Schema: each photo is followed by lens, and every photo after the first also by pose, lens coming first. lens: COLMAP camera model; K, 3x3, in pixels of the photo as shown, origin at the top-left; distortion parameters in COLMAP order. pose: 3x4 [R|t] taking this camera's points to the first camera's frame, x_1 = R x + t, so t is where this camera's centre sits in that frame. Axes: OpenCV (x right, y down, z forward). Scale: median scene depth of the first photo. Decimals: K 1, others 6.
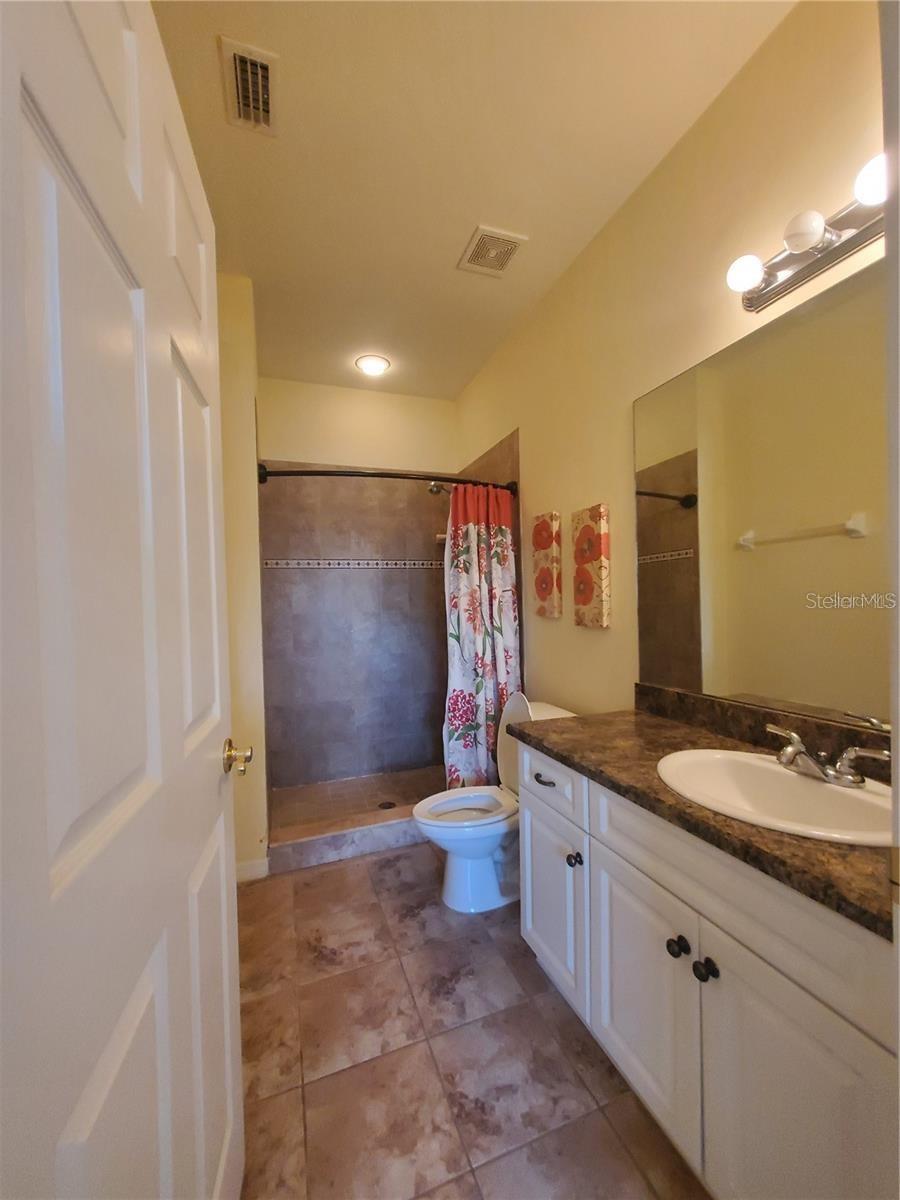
lens RADIAL K [[474.3, 0, 450.6], [0, 474.3, 604.8], [0, 0, 1]] dist [-0.002234, -0.000125]
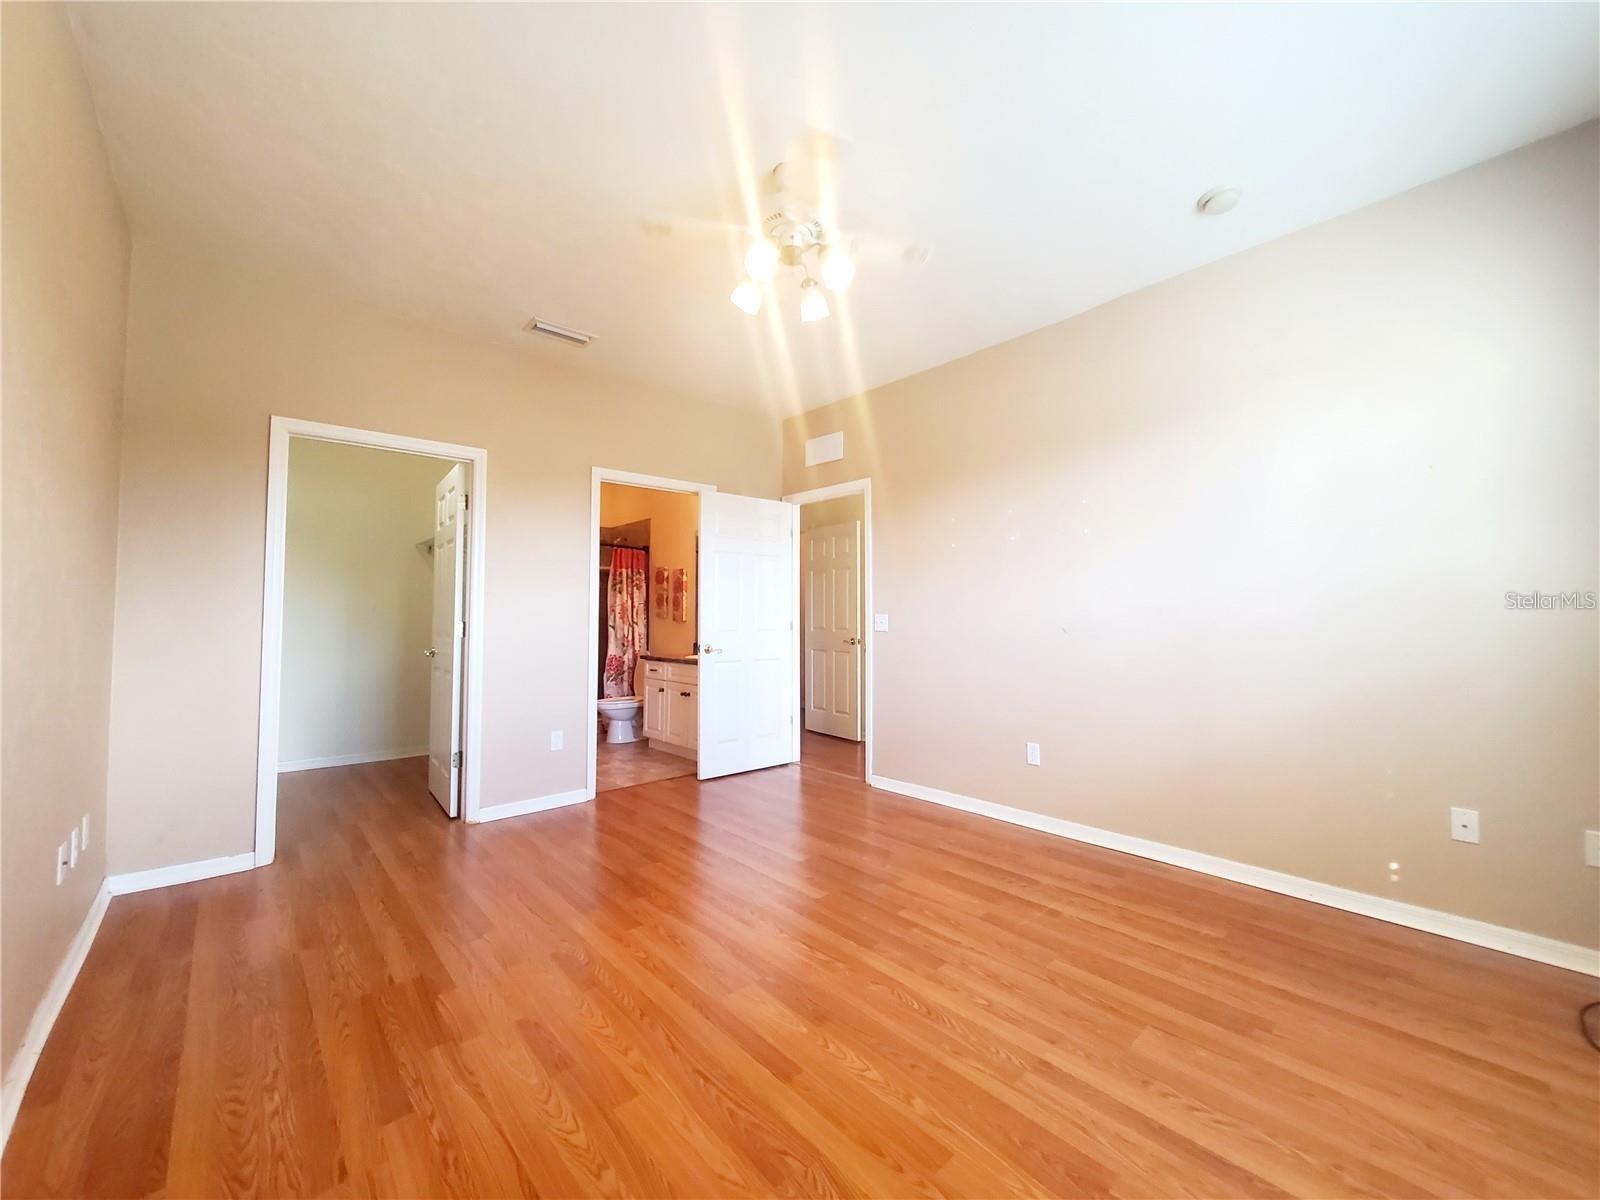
lens RADIAL K [[632.4, 0, 803.5], [0, 632.4, 596.3], [0, 0, 1]] dist [-0.002234, -0.000125]
pose [[0.928455, 0.039844, 0.369302, -0.225471], [-0.023618, 0.998551, -0.048356, 0.050634], [-0.370694, 0.036174, 0.928050, -1.681968]]
